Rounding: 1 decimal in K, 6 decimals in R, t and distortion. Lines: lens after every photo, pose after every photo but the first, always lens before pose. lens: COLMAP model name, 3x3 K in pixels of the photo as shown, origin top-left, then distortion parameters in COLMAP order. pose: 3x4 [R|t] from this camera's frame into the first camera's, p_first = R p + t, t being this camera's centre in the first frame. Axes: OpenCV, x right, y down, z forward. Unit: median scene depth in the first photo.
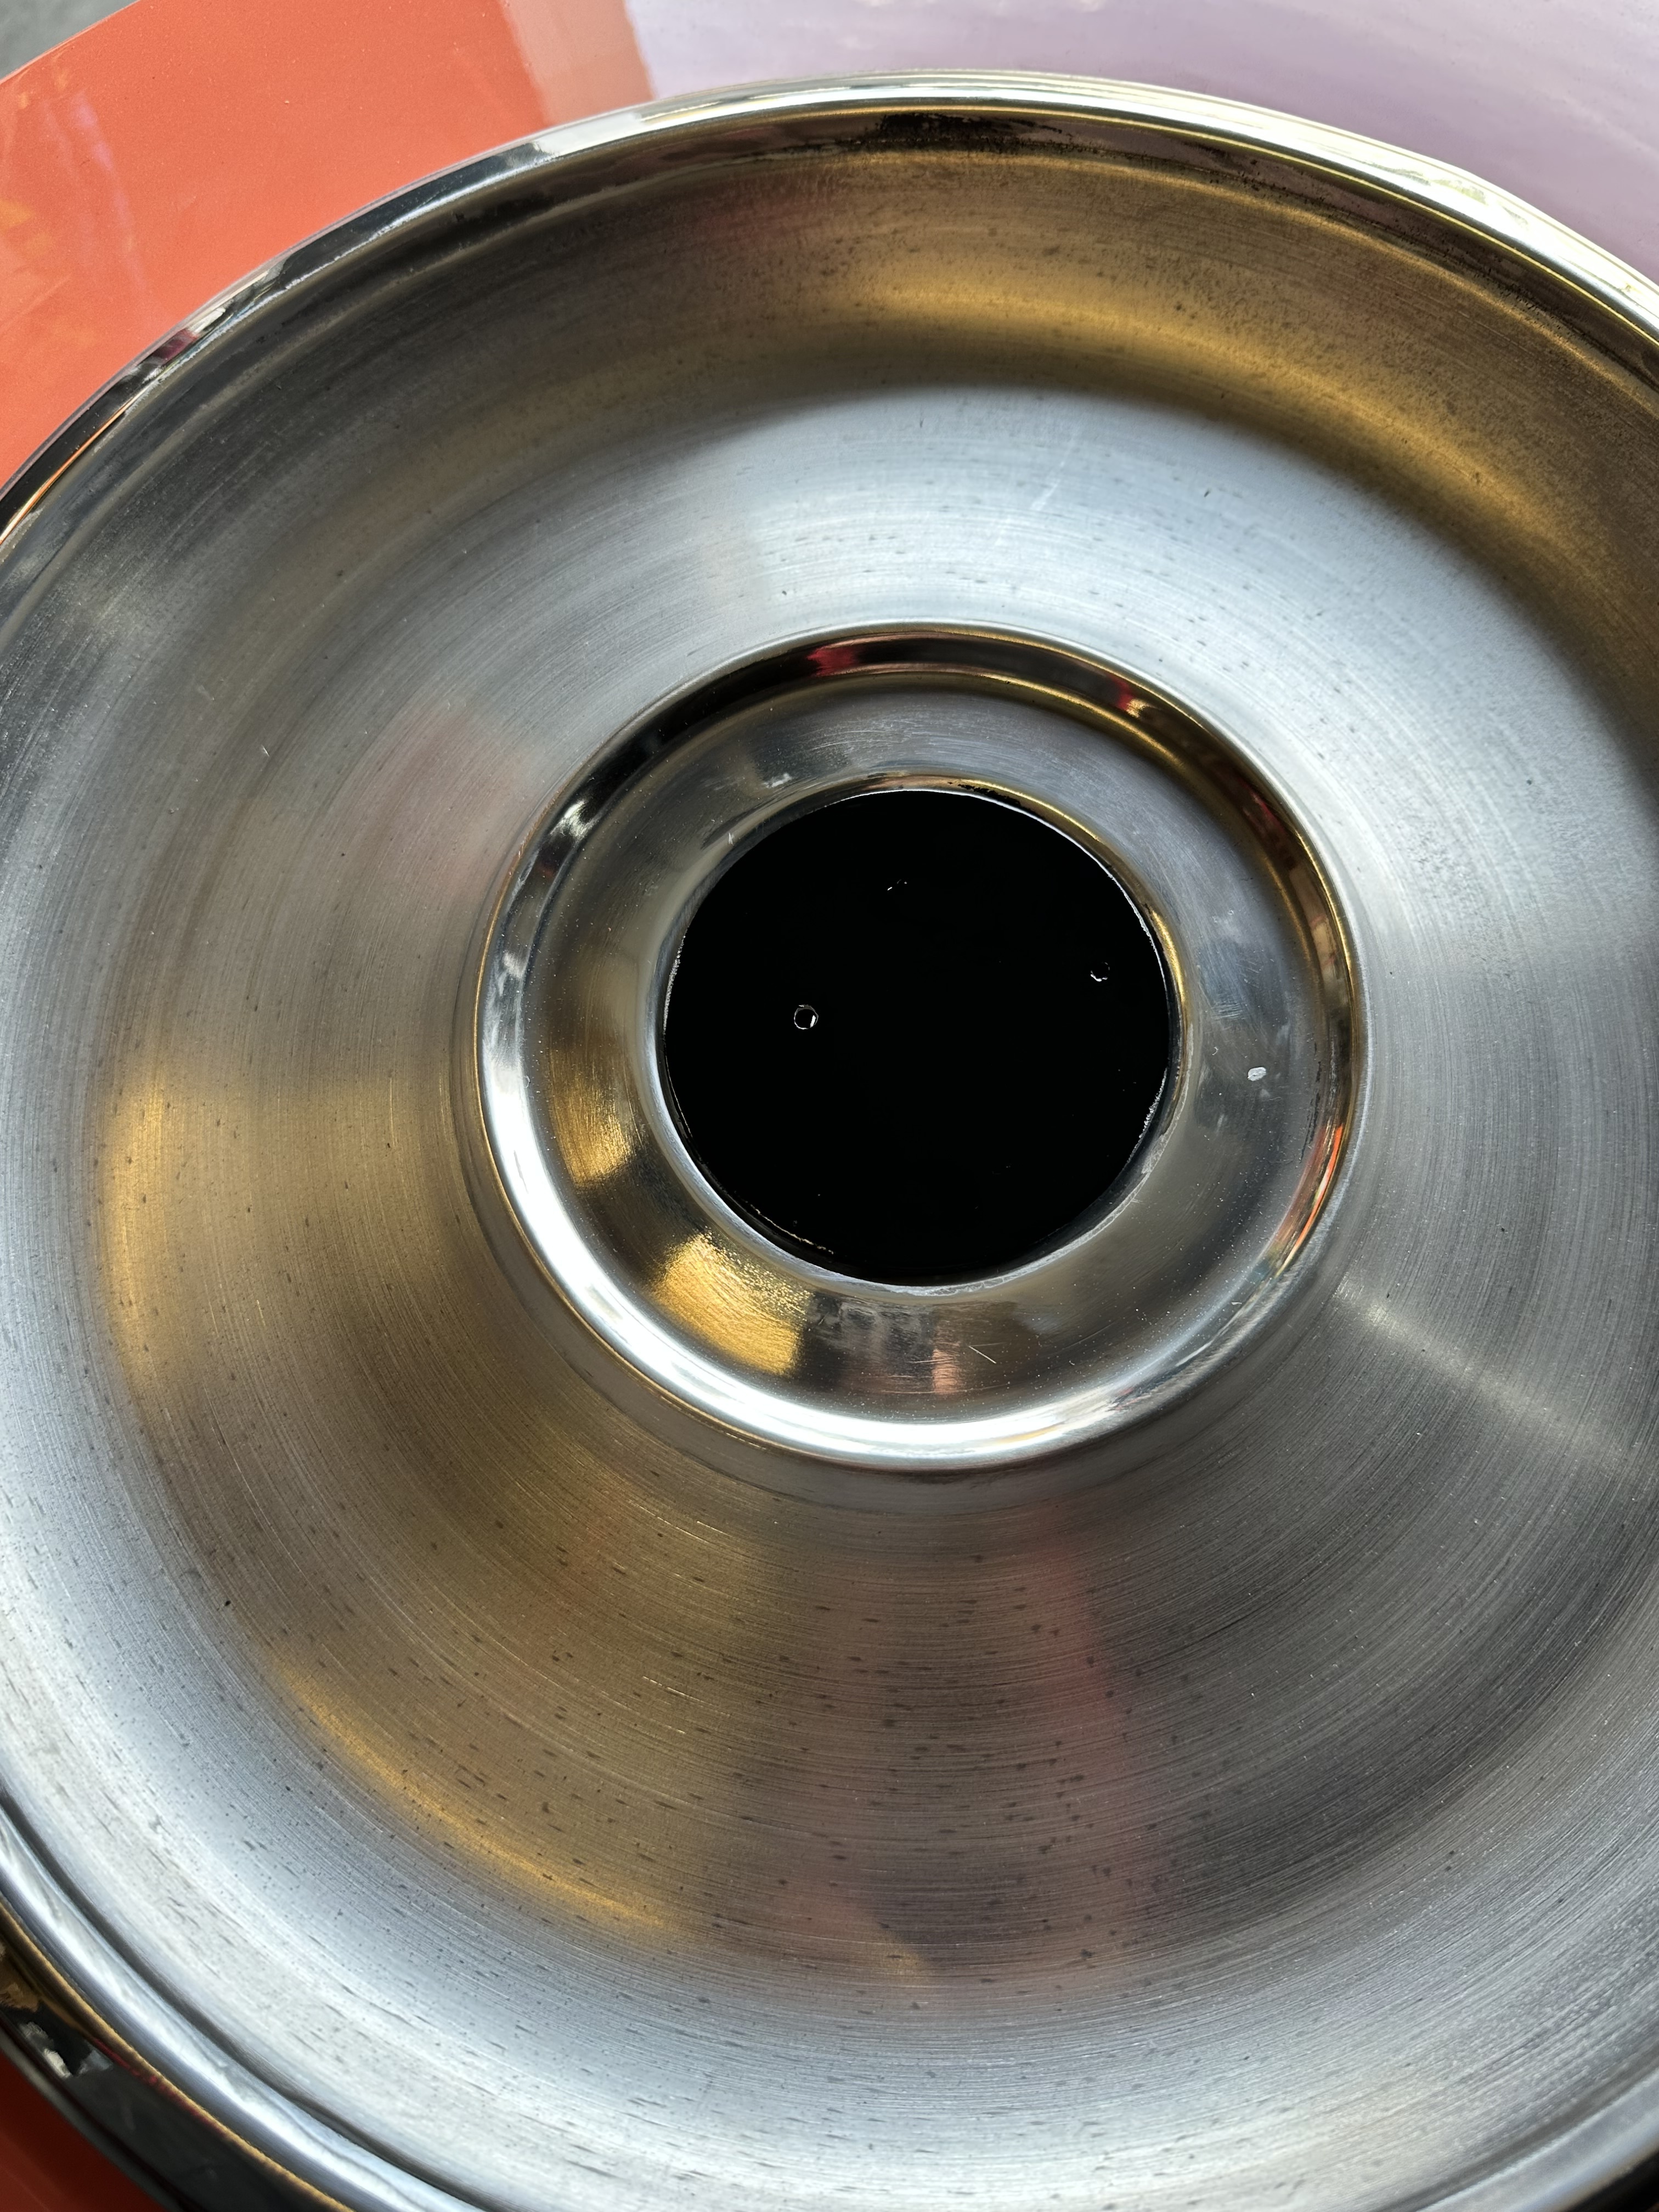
lens RADIAL K [[1651.0, 0, 829.5], [0, 1651.0, 1106.0], [0, 0, 1]] dist [0.026885, -0.136794]
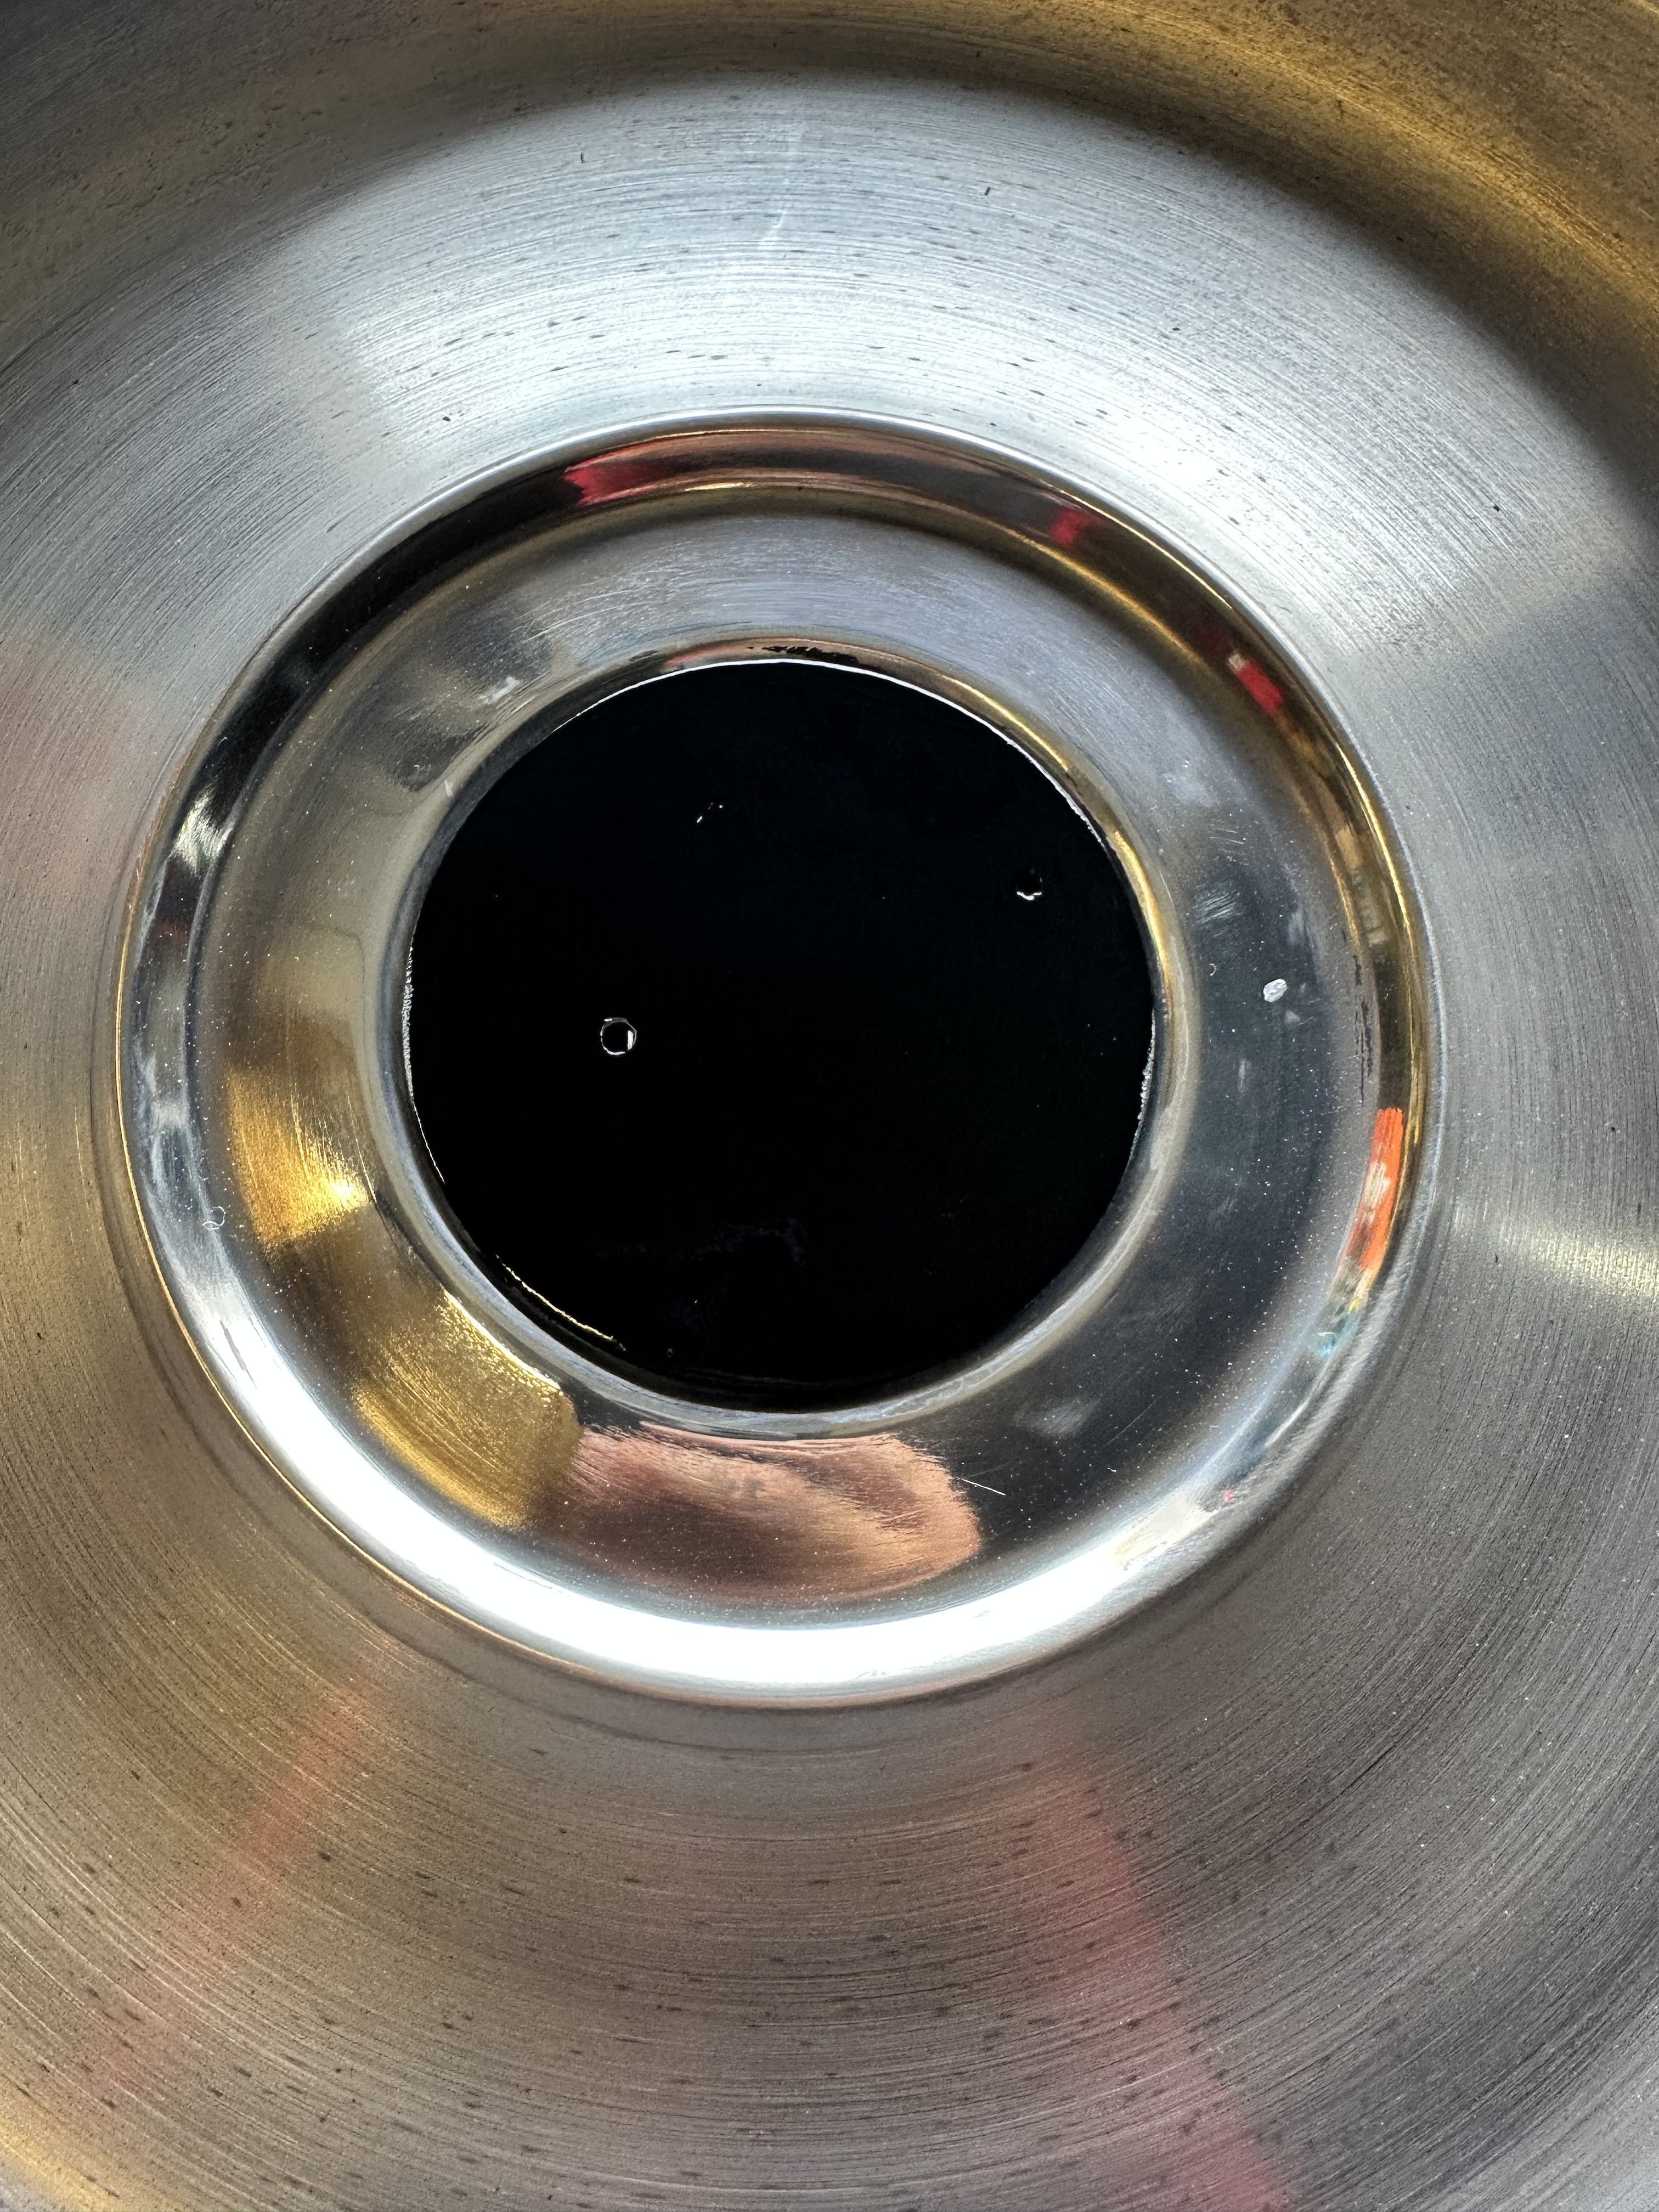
lens RADIAL K [[1557.6, 0, 691.8], [0, 1557.6, 1067.9], [0, 0, 1]] dist [-0.011531, 0.003733]
pose [[0.976595, -0.199690, 0.079910, -0.034885], [0.193643, 0.978011, 0.077444, -0.077048], [-0.093617, -0.060157, 0.993789, 0.336433]]
